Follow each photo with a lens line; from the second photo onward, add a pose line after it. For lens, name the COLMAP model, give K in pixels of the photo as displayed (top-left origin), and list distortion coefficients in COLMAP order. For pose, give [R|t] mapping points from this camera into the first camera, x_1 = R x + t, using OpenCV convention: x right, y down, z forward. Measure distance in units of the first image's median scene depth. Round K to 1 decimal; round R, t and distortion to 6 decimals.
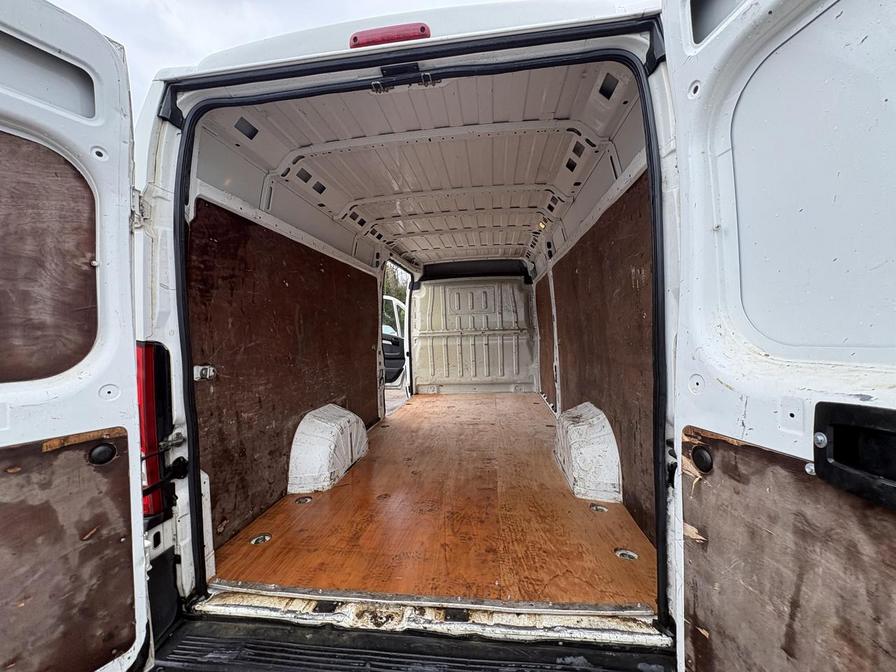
lens RADIAL K [[355.0, 0, 447.8], [0, 355.0, 335.0], [0, 0, 1]] dist [-0.000987, 0.000196]
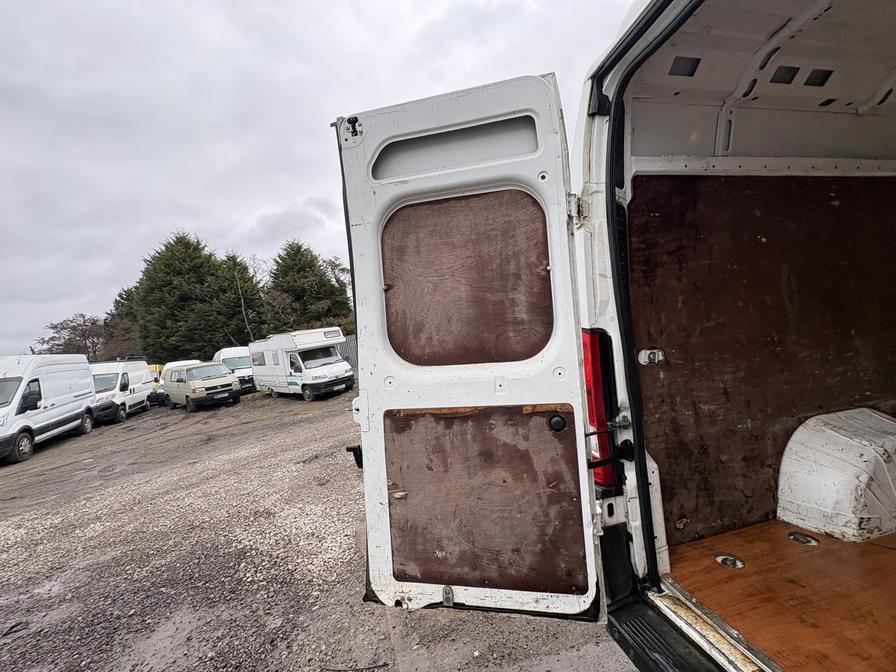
lens RADIAL K [[346.2, 0, 445.5], [0, 346.2, 342.0], [0, 0, 1]] dist [0.006988, -0.005864]
pose [[0.326445, -0.004099, -0.945207, 0.015917], [0.082788, 0.996272, 0.024272, -0.002697], [0.941584, -0.086175, 0.325567, 0.146566]]
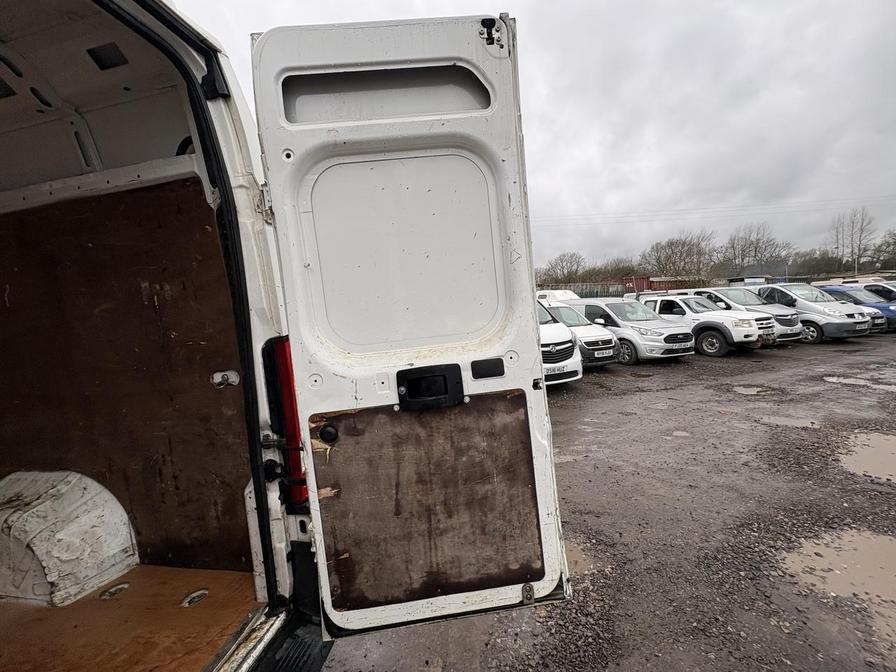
lens RADIAL K [[355.0, 0, 447.8], [0, 355.0, 335.0], [0, 0, 1]] dist [-0.000987, 0.000196]
pose [[0.061811, -0.028764, 0.997673, -1.877632], [0.092707, 0.995429, 0.022955, -0.057466], [-0.993773, 0.091073, 0.064195, 1.310102]]
